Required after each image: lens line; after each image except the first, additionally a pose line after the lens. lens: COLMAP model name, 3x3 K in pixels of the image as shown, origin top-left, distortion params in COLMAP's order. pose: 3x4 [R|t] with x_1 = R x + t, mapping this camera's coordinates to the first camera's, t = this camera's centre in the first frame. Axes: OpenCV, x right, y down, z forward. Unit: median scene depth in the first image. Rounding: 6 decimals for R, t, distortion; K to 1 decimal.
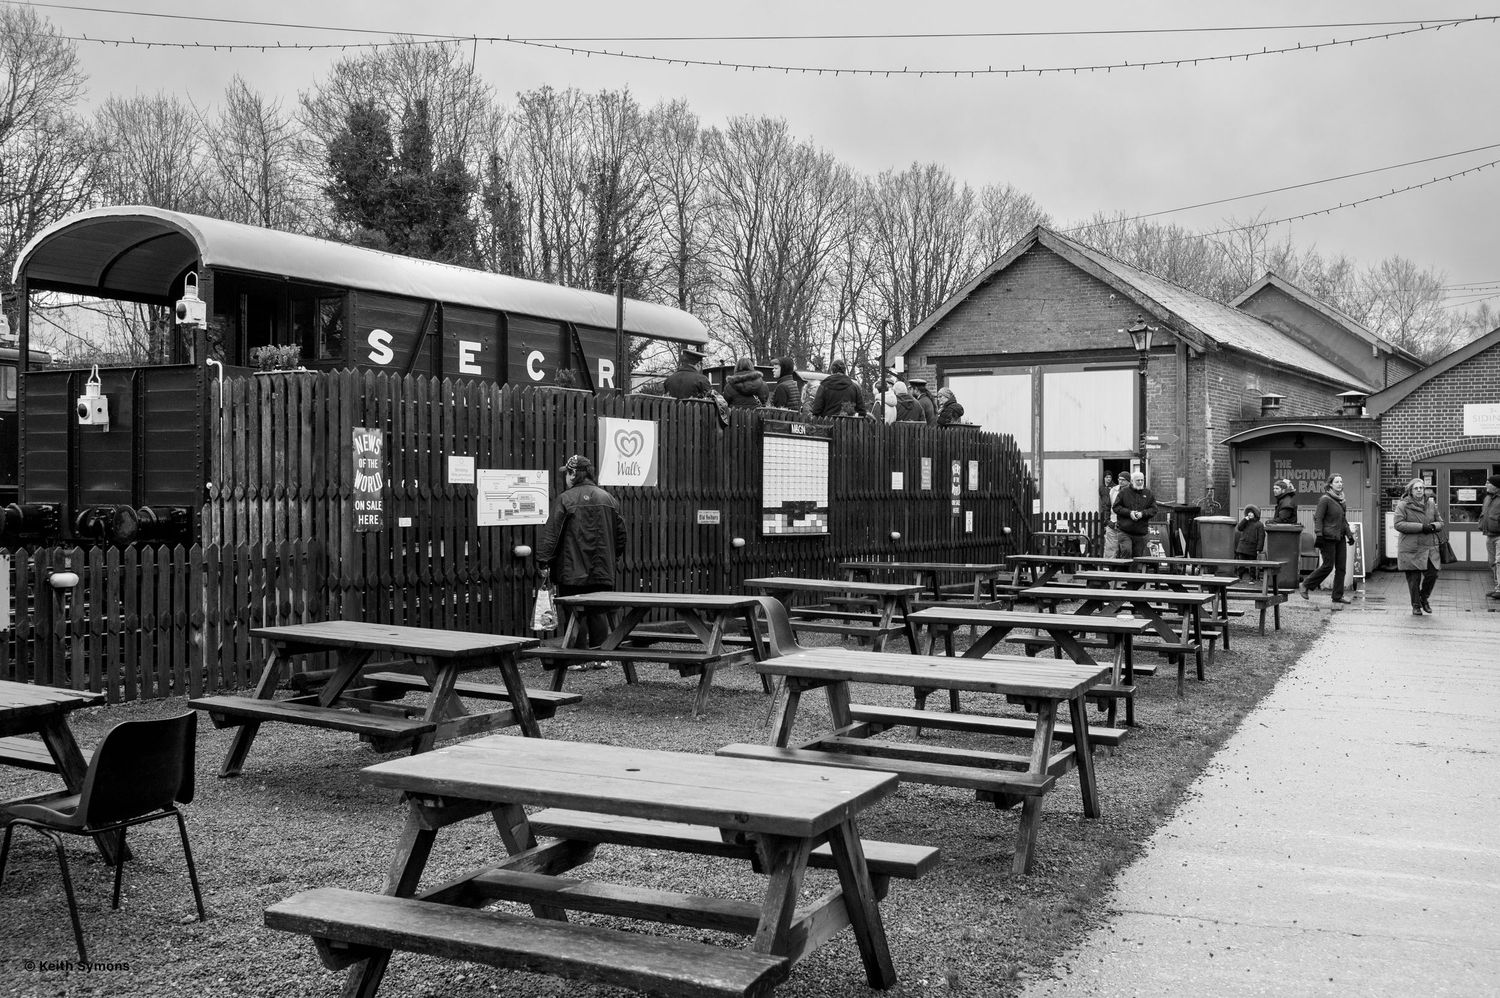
lens RADIAL K [[1604.4, 0, 747.3], [0, 1604.4, 501.1], [0, 0, 1]] dist [-0.012210, 0.000000]
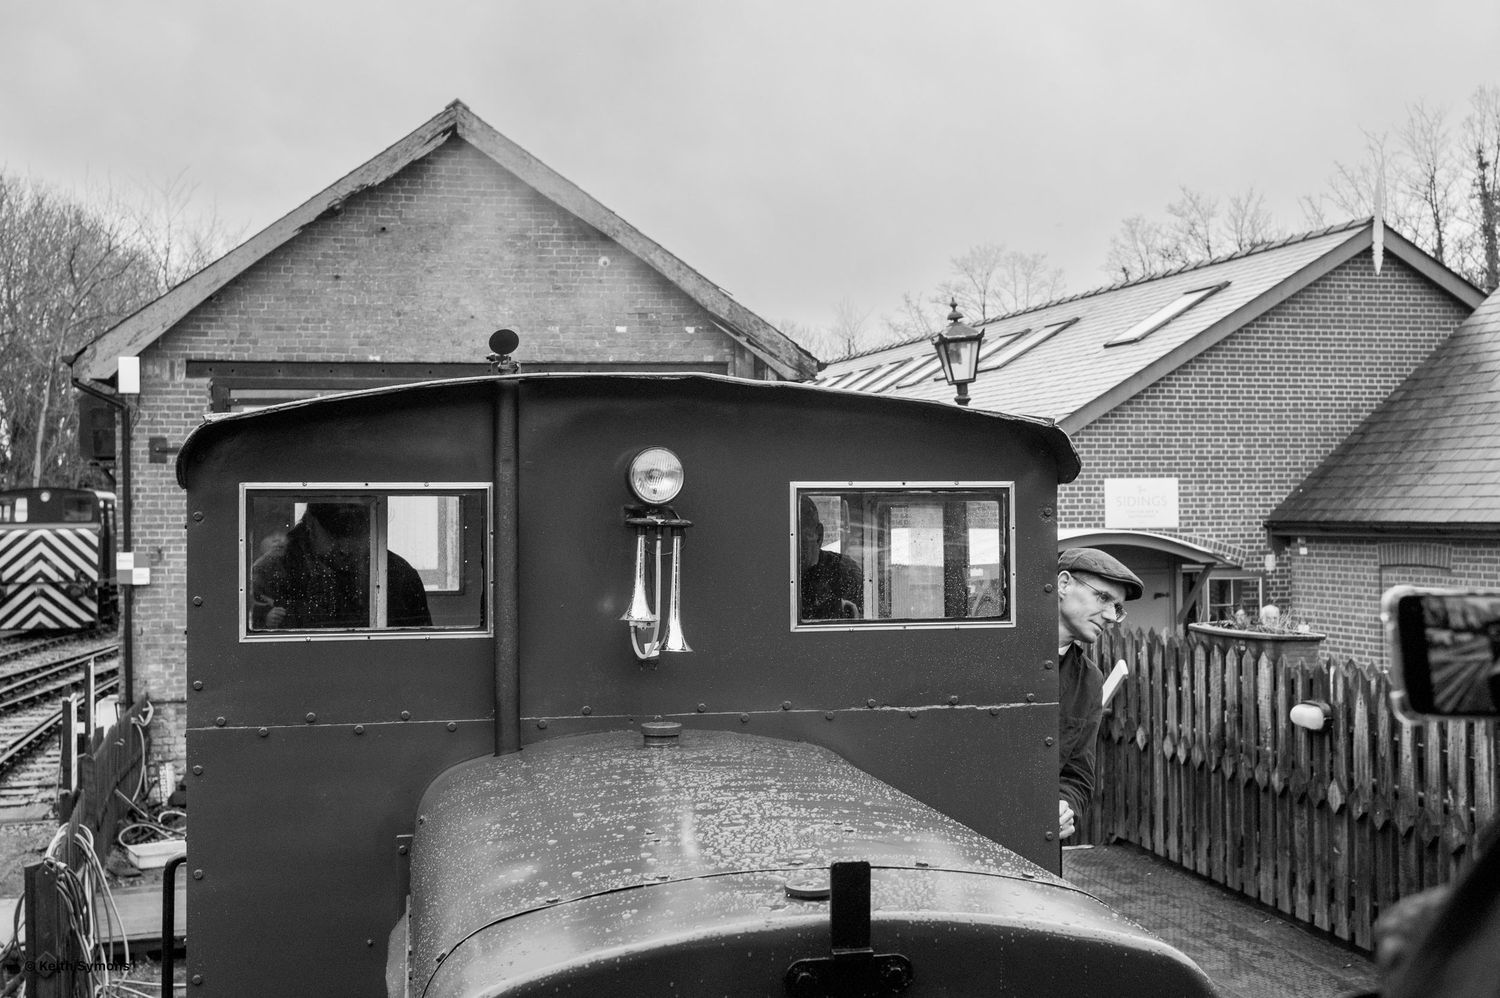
lens RADIAL K [[1685.6, 0, 760.5], [0, 1685.6, 490.1], [0, 0, 1]] dist [0.001866, 0.000000]
pose [[0.738077, -0.003529, 0.674707, -0.090959], [0.014946, 0.999826, -0.011120, -0.045941], [-0.674551, 0.018292, 0.738002, 0.544724]]
